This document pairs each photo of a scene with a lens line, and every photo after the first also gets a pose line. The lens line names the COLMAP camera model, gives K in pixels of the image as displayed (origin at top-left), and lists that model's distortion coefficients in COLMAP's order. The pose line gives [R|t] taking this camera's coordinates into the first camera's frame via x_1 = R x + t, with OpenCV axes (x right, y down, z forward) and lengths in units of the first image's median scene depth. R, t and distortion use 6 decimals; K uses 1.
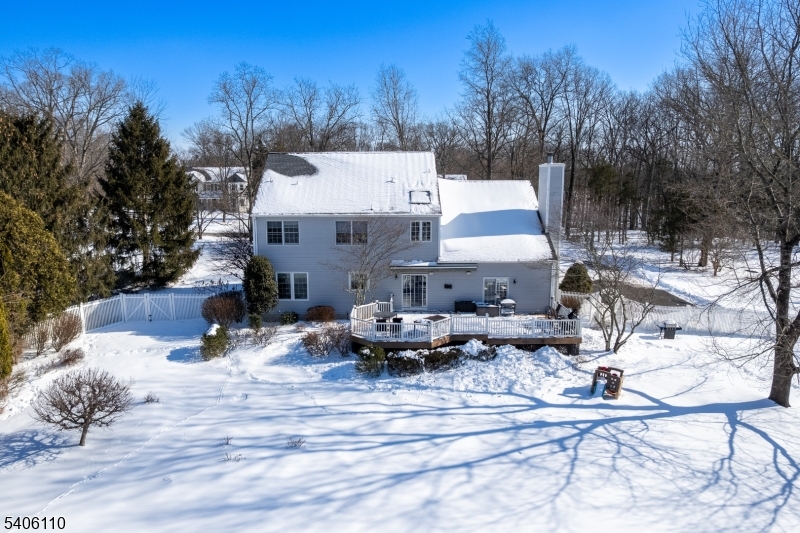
lens RADIAL K [[543.8, 0, 362.9], [0, 543.8, 264.0], [0, 0, 1]] dist [-0.045413, 0.002812]
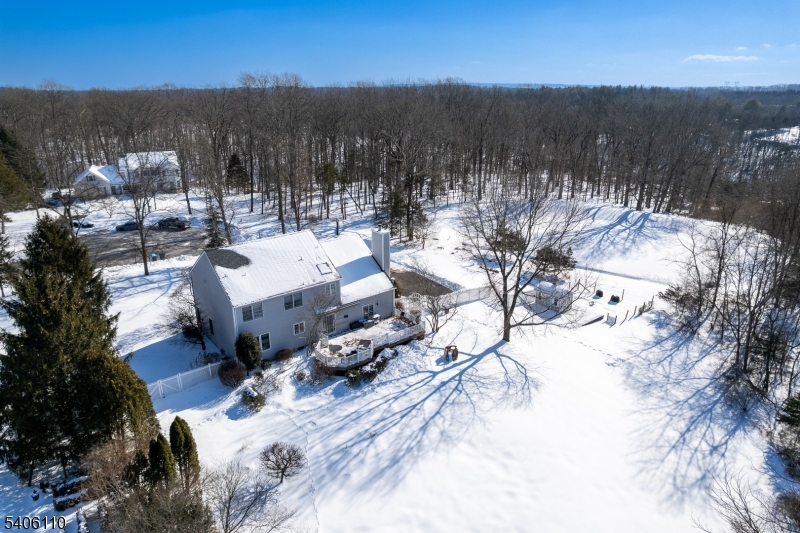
lens RADIAL K [[543.8, 0, 362.9], [0, 543.8, 264.0], [0, 0, 1]] dist [-0.045413, 0.002812]
pose [[0.781670, -0.219902, 0.583640, -0.951292], [0.122899, 0.971741, 0.201531, -0.570063], [-0.611464, -0.085802, 0.786607, -0.449773]]
